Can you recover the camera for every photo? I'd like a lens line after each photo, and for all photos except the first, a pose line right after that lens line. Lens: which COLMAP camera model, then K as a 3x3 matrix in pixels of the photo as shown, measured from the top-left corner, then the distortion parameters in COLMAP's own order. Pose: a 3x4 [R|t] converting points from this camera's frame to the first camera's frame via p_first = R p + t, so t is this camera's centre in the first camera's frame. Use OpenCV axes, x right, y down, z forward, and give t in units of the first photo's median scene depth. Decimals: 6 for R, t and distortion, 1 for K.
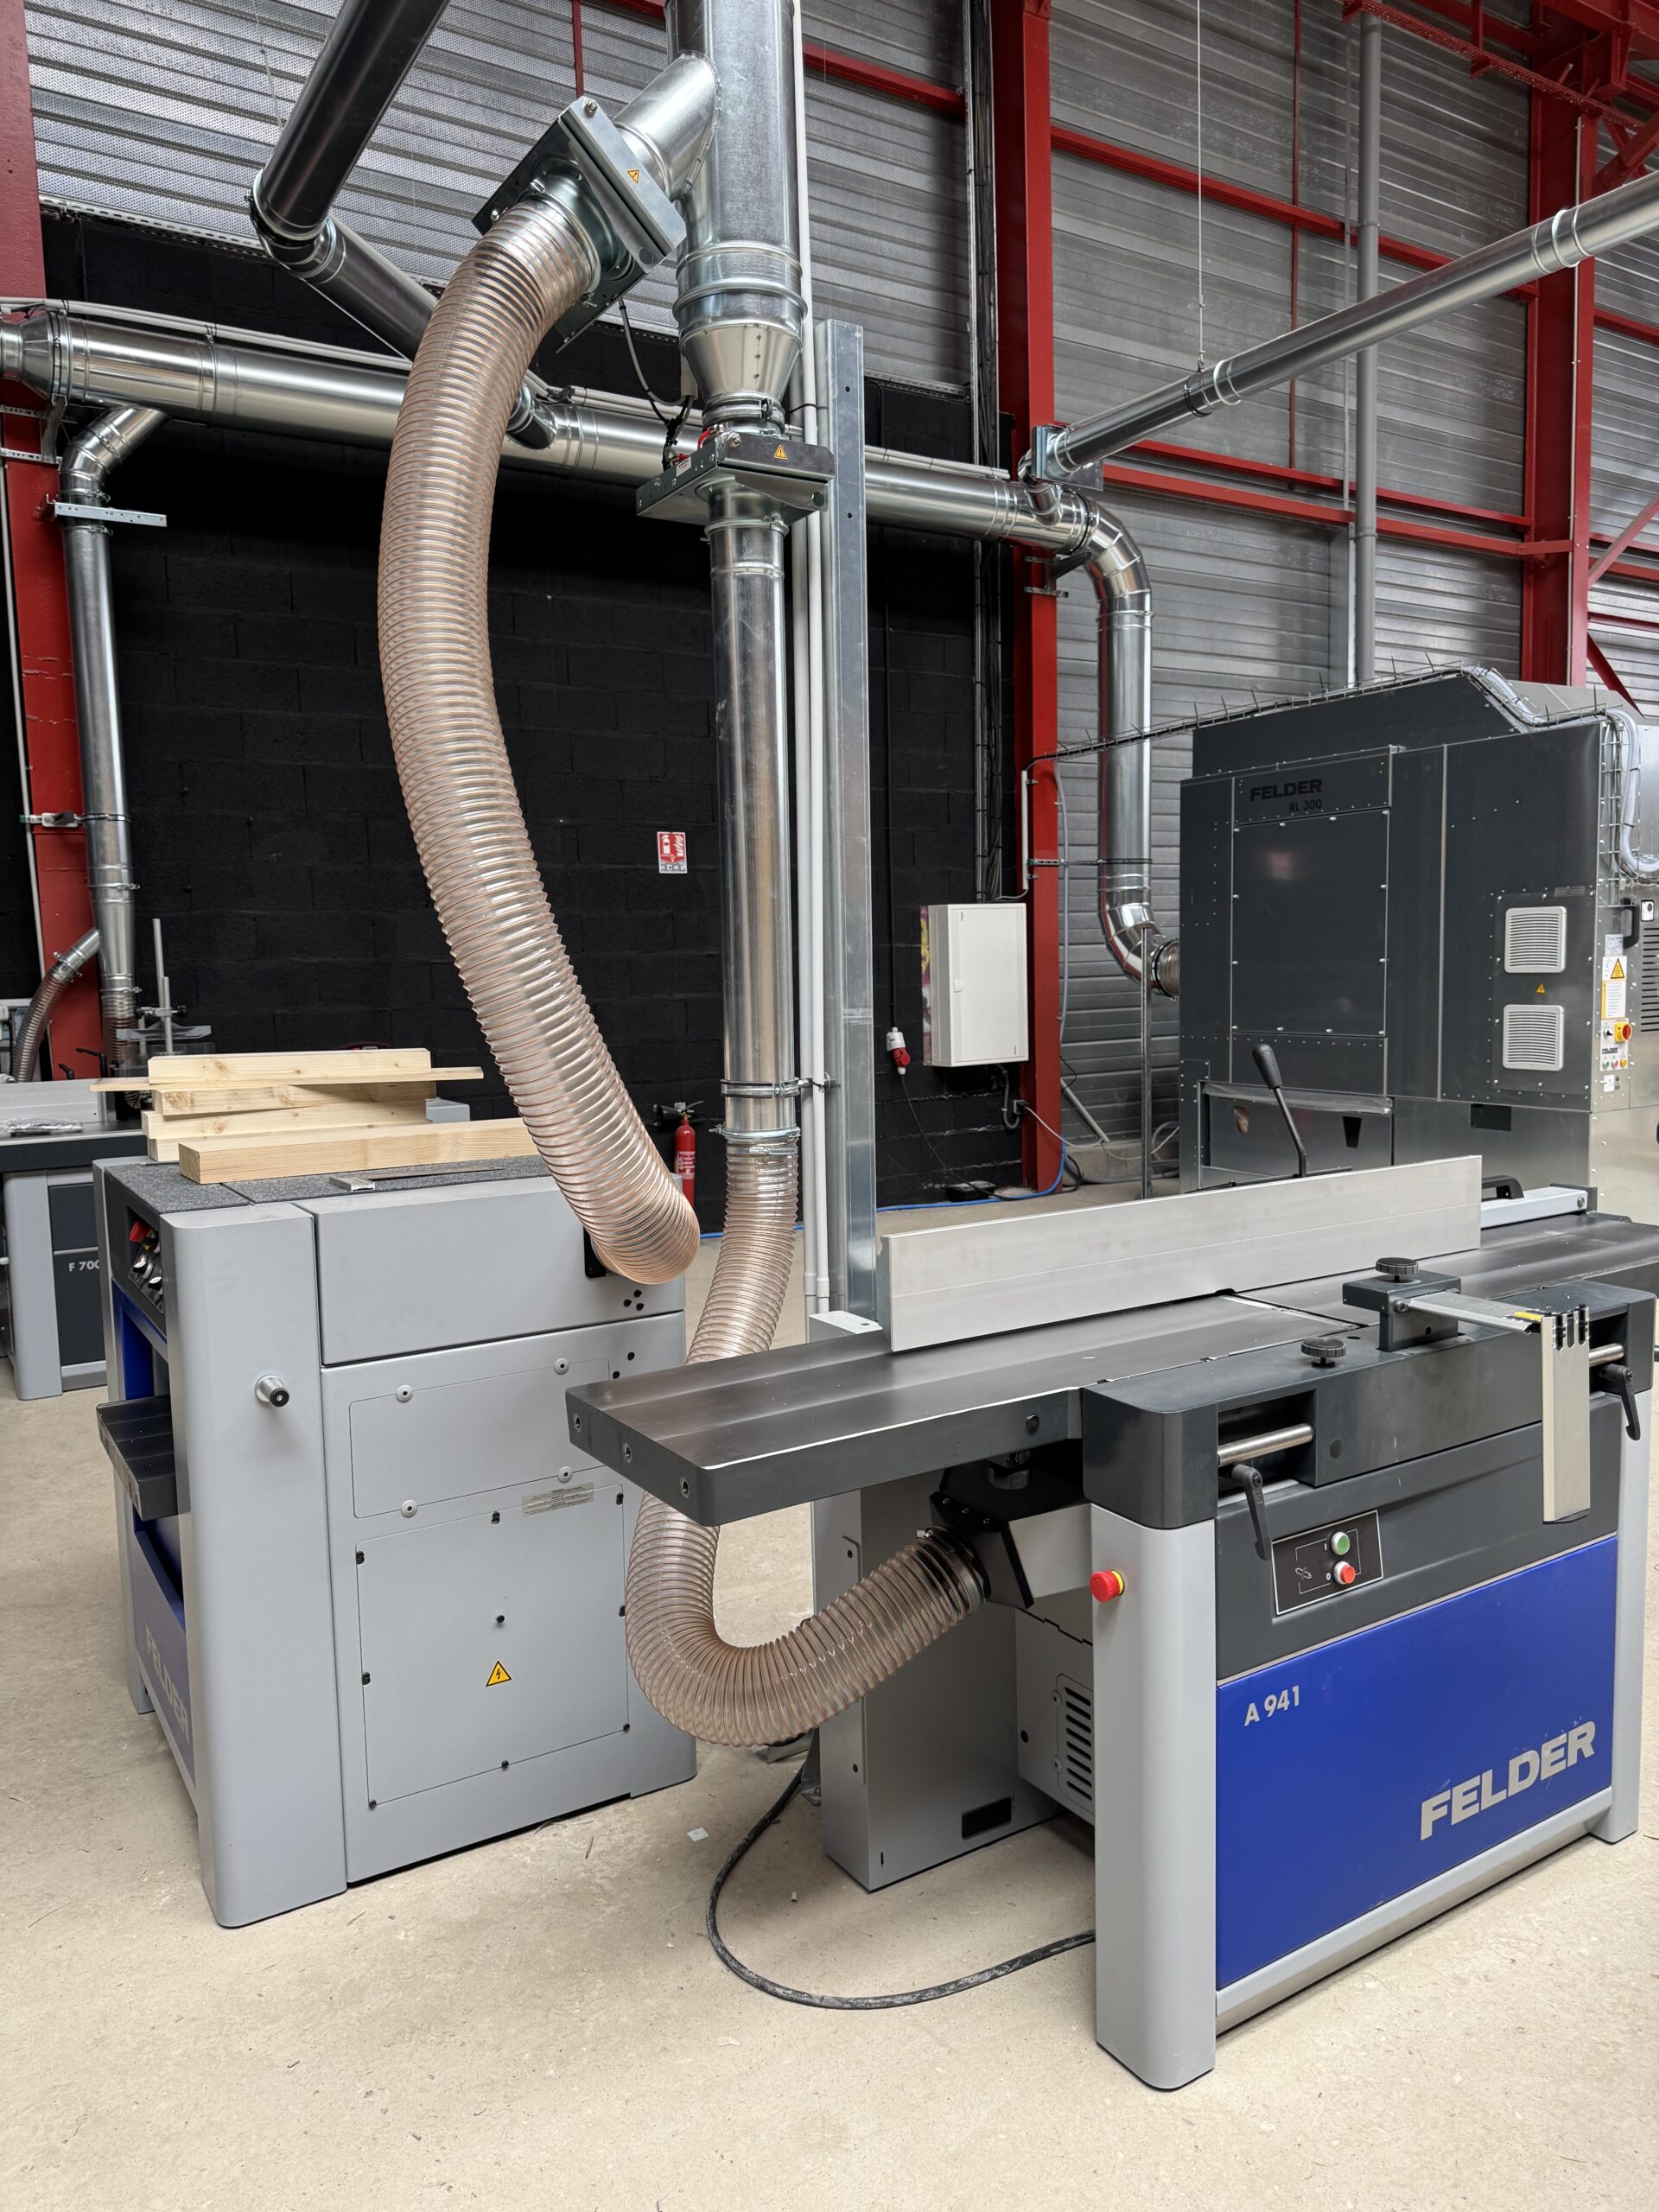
lens RADIAL K [[1561.5, 0, 850.9], [0, 1561.5, 1107.1], [0, 0, 1]] dist [0.077209, -0.100309]
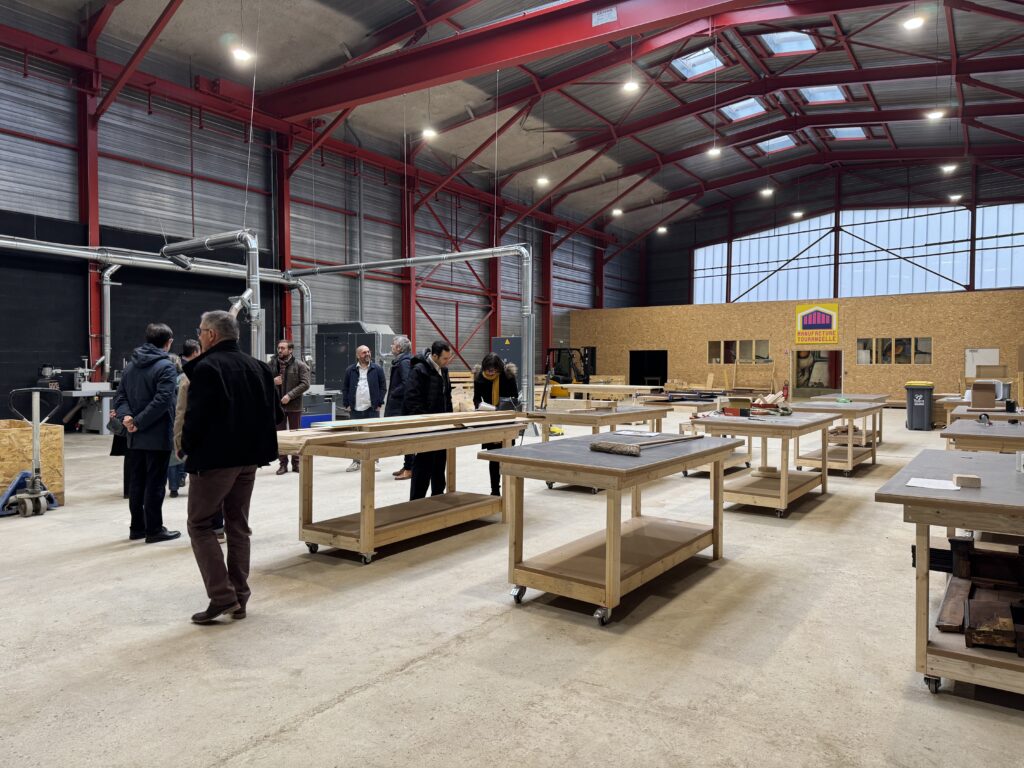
lens RADIAL K [[722.8, 0, 514.4], [0, 722.8, 375.8], [0, 0, 1]] dist [0.077209, -0.100309]
pose [[0.915886, 0.019284, 0.400974, -0.132125], [0.019883, 0.995440, -0.093291, 0.150656], [-0.400945, 0.093416, 0.911327, -1.277714]]
